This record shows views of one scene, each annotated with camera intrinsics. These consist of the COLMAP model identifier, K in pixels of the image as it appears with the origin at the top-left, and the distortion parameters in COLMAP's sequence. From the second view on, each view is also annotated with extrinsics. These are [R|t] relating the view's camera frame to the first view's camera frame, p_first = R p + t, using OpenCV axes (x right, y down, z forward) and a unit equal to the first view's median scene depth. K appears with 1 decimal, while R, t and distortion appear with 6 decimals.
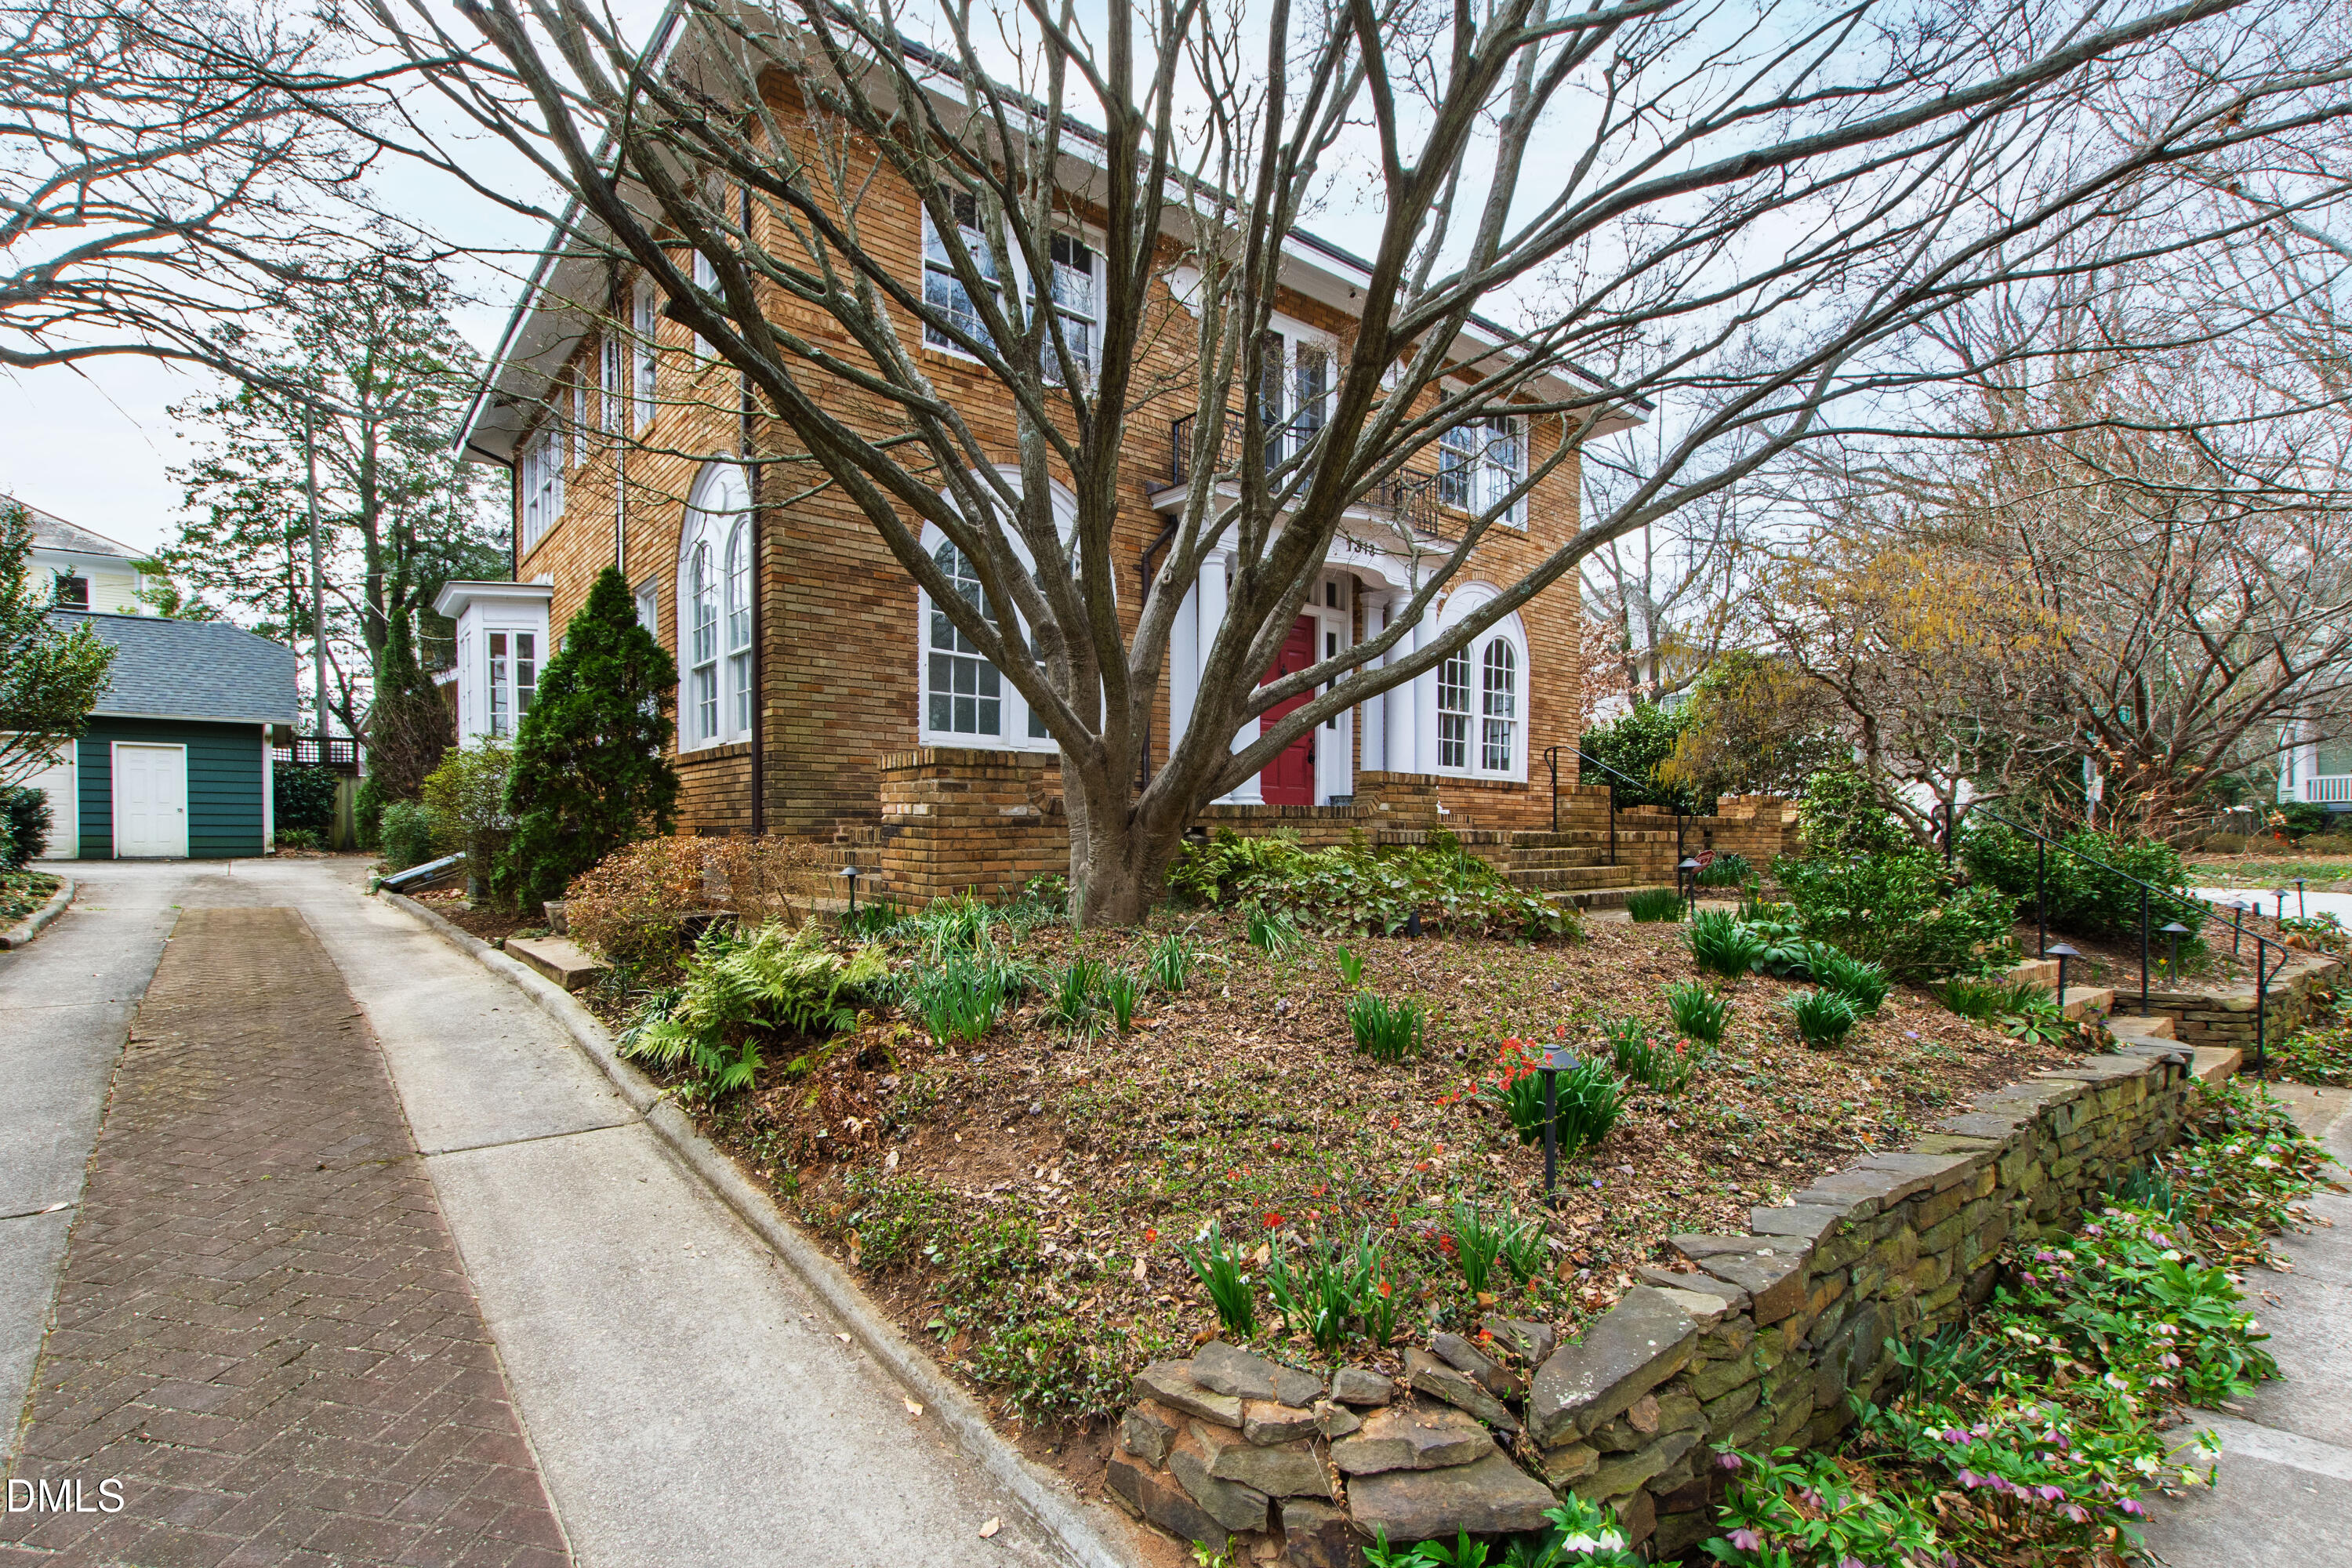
lens RADIAL K [[1029.5, 0, 1179.2], [0, 1029.5, 808.7], [0, 0, 1]] dist [0.012136, -0.002036]
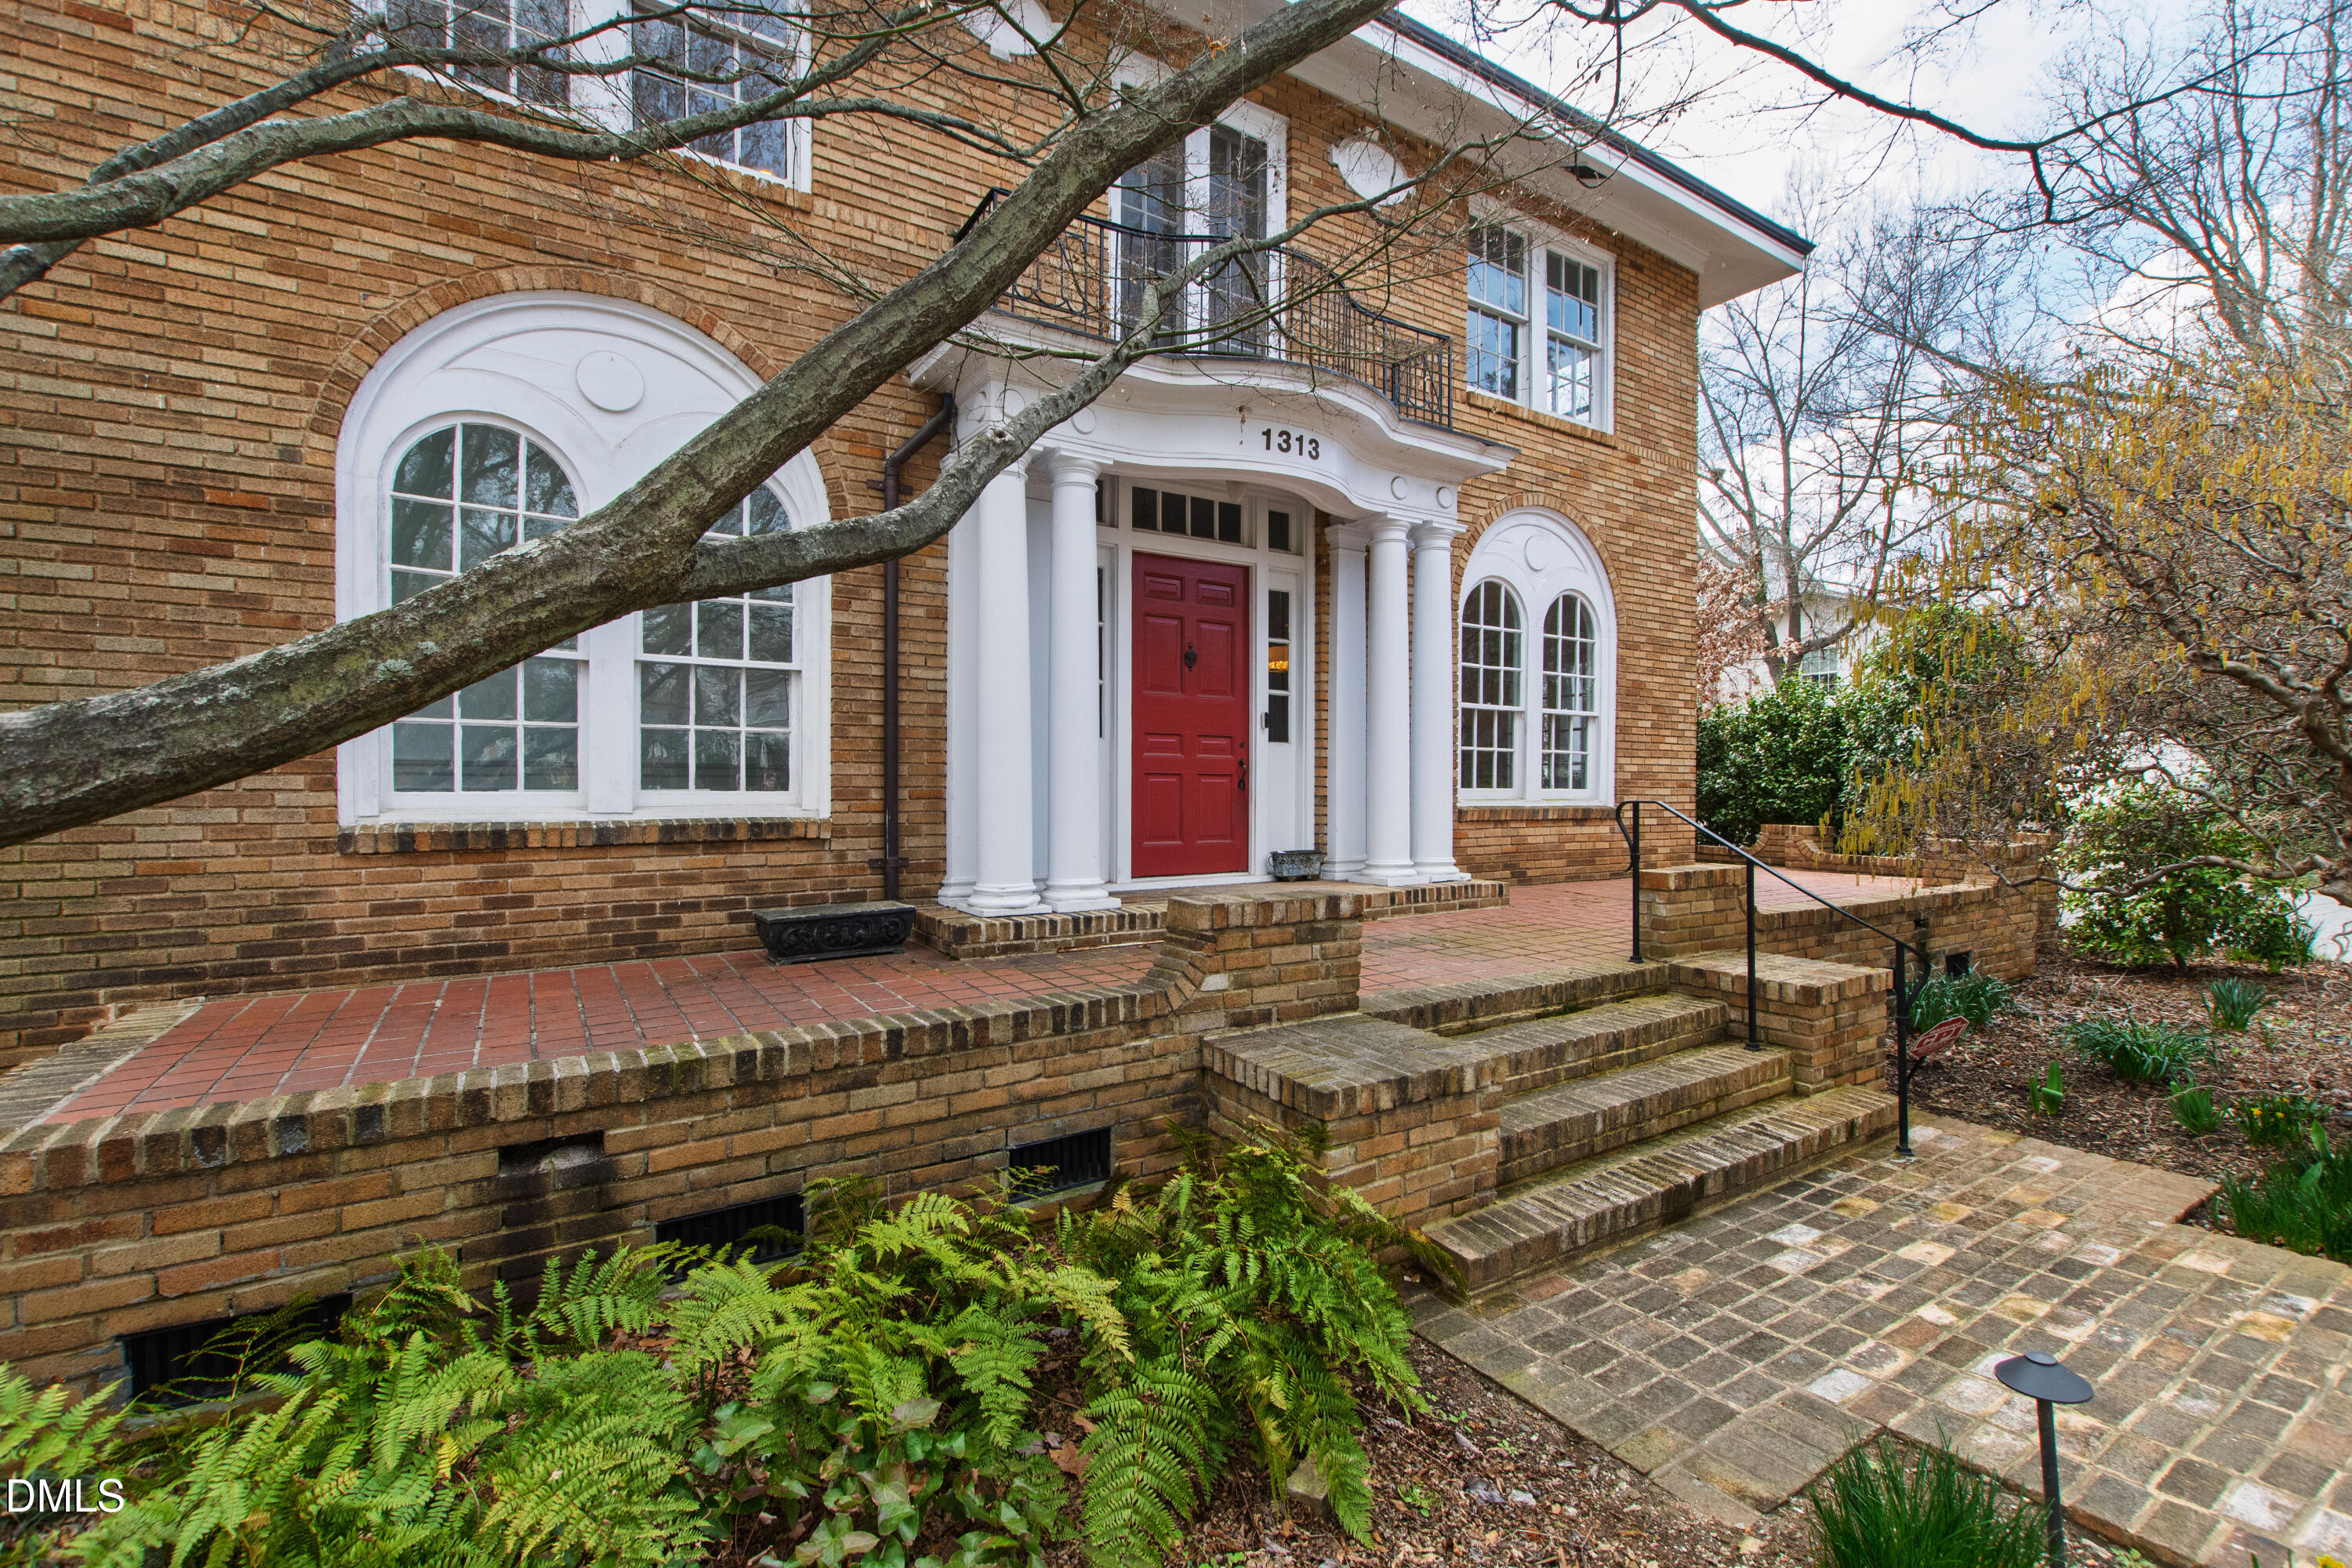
lens RADIAL K [[1029.5, 0, 1177.7], [0, 1029.5, 773.2], [0, 0, 1]] dist [0.012136, -0.002036]
pose [[0.994674, -0.001967, -0.103053, 0.123820], [0.002407, 0.999989, 0.004143, -0.050991], [0.103043, -0.004369, 0.994667, 0.300061]]
